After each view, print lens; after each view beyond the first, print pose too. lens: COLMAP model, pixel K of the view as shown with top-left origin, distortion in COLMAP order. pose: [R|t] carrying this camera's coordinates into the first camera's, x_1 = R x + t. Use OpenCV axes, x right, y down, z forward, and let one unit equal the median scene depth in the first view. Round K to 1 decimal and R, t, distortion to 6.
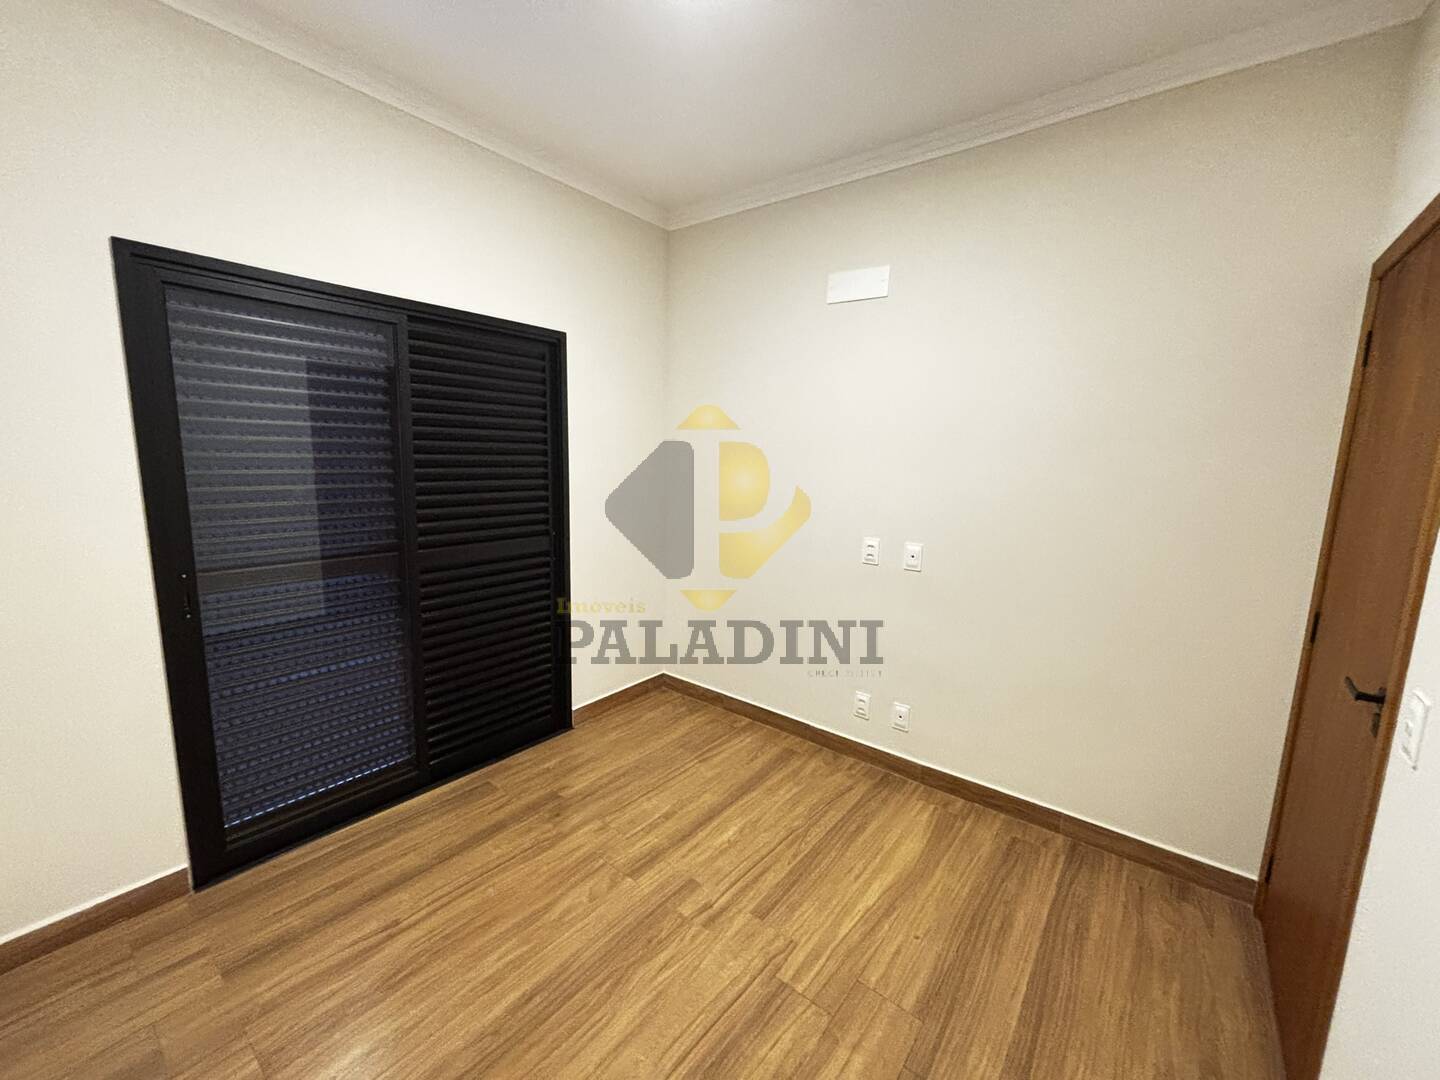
lens RADIAL K [[581.1, 0, 726.2], [0, 581.1, 531.3], [0, 0, 1]] dist [-0.003013, 0.002136]
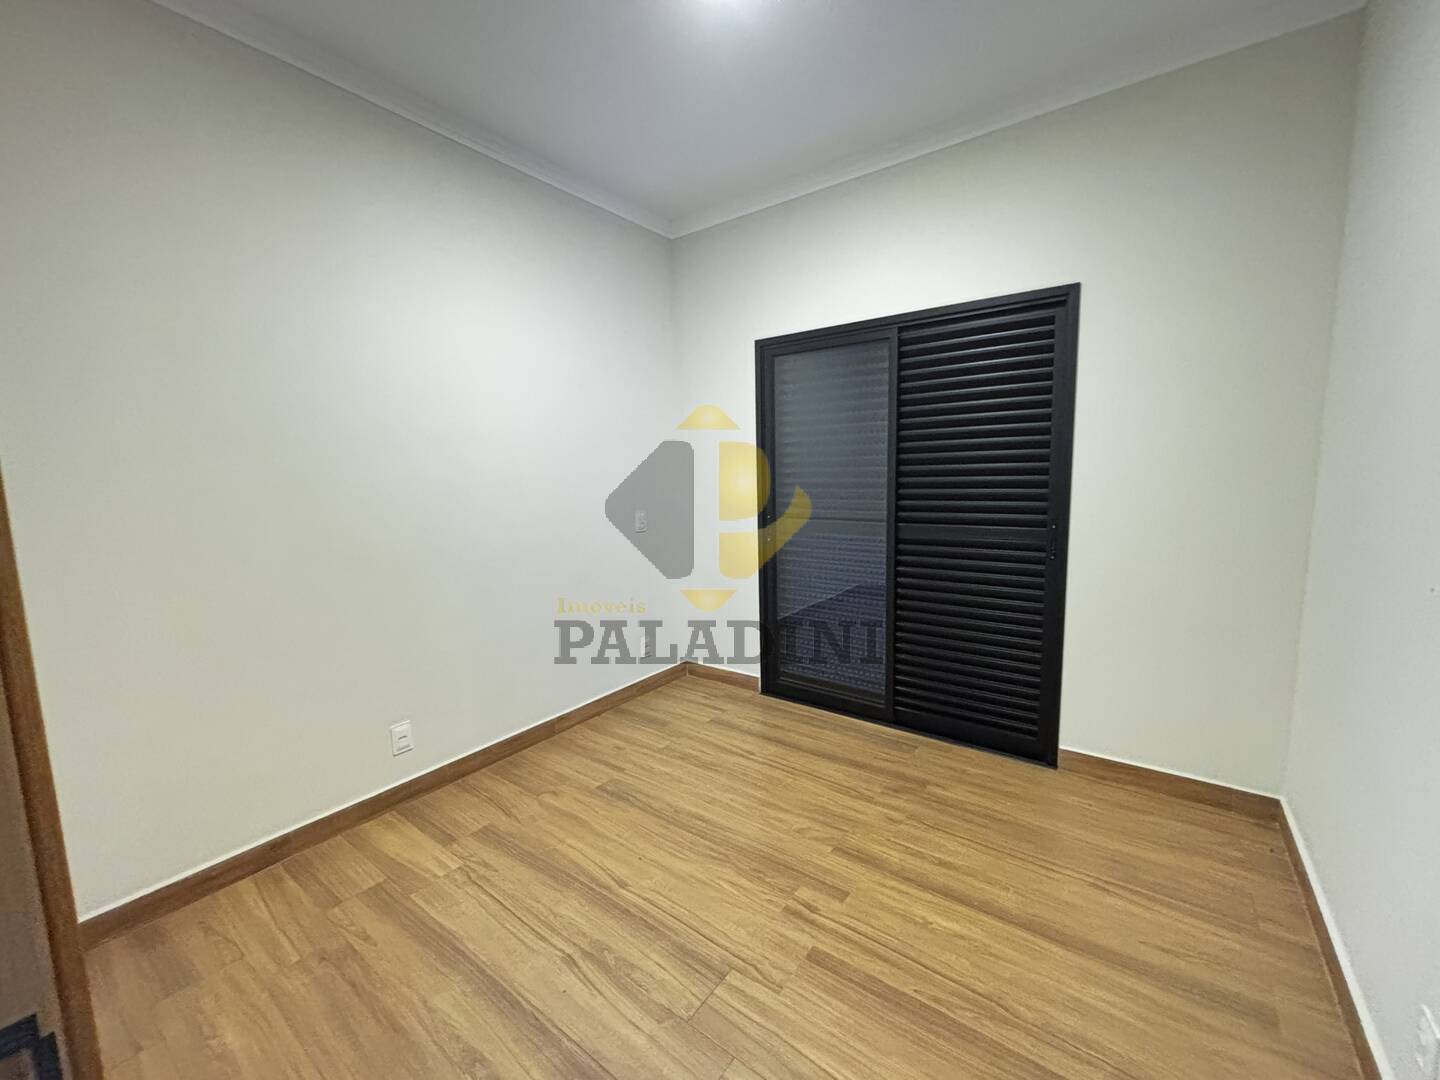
lens RADIAL K [[581.1, 0, 723.3], [0, 581.1, 538.1], [0, 0, 1]] dist [-0.003013, 0.002136]
pose [[0.041673, 0.099507, -0.994164, 0.770288], [-0.119452, 0.988388, 0.093922, -0.007985], [0.991965, 0.114840, 0.053075, 0.694044]]
